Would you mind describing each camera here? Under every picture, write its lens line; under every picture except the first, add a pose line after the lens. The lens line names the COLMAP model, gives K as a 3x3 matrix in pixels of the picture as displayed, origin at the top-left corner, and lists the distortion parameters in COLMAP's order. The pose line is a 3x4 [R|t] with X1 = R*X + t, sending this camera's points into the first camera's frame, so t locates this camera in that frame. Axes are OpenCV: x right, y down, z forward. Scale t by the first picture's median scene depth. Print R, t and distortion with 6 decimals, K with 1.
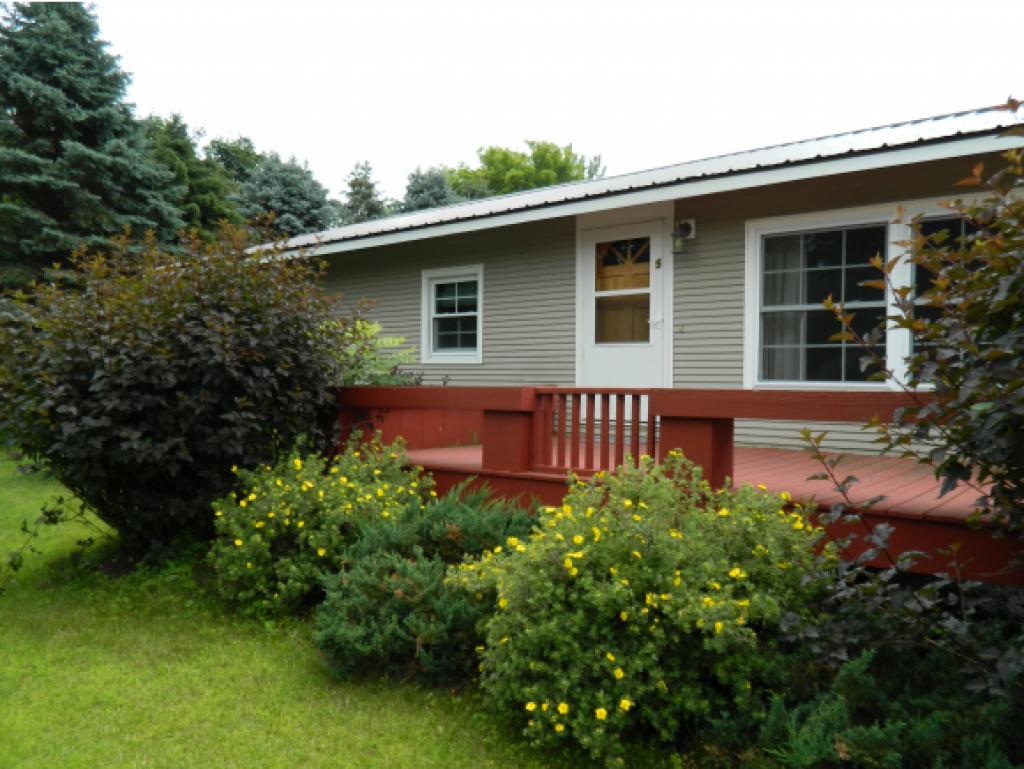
lens RADIAL K [[766.2, 0, 511.6], [0, 766.2, 383.3], [0, 0, 1]] dist [0.006779, -0.004066]
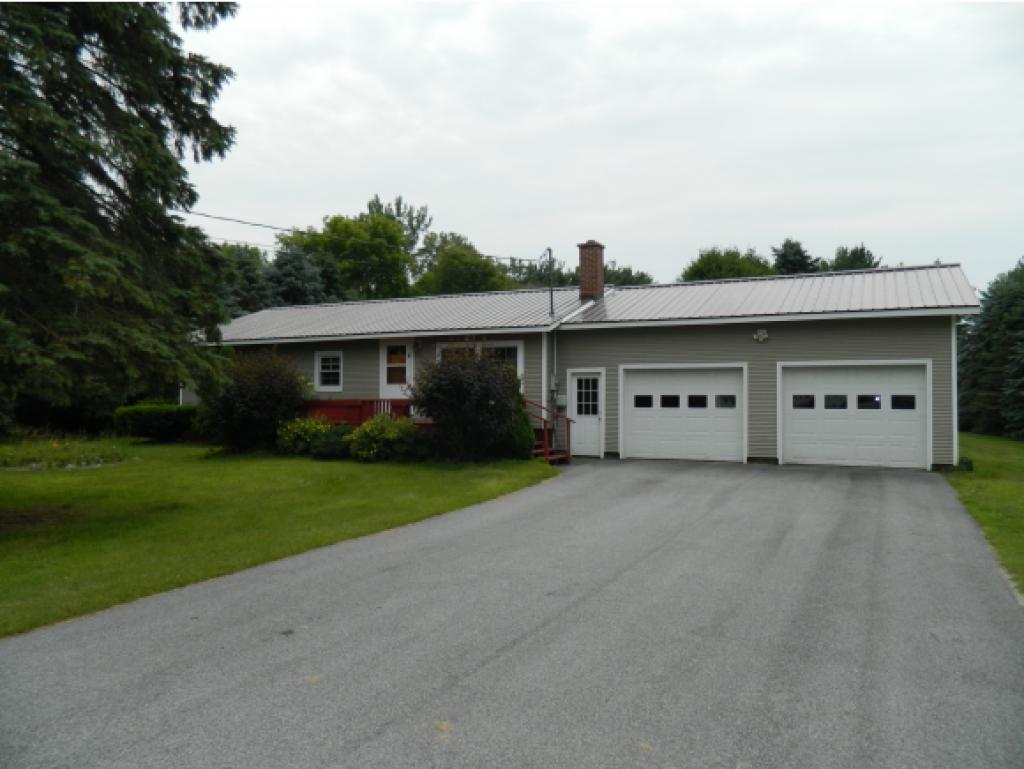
lens RADIAL K [[766.2, 0, 512.7], [0, 766.2, 383.3], [0, 0, 1]] dist [0.006779, -0.004066]
pose [[0.977591, 0.002906, 0.210492, -0.020988], [0.002303, 0.999697, -0.024496, 0.010039], [-0.210500, 0.024432, 0.977289, -1.540105]]
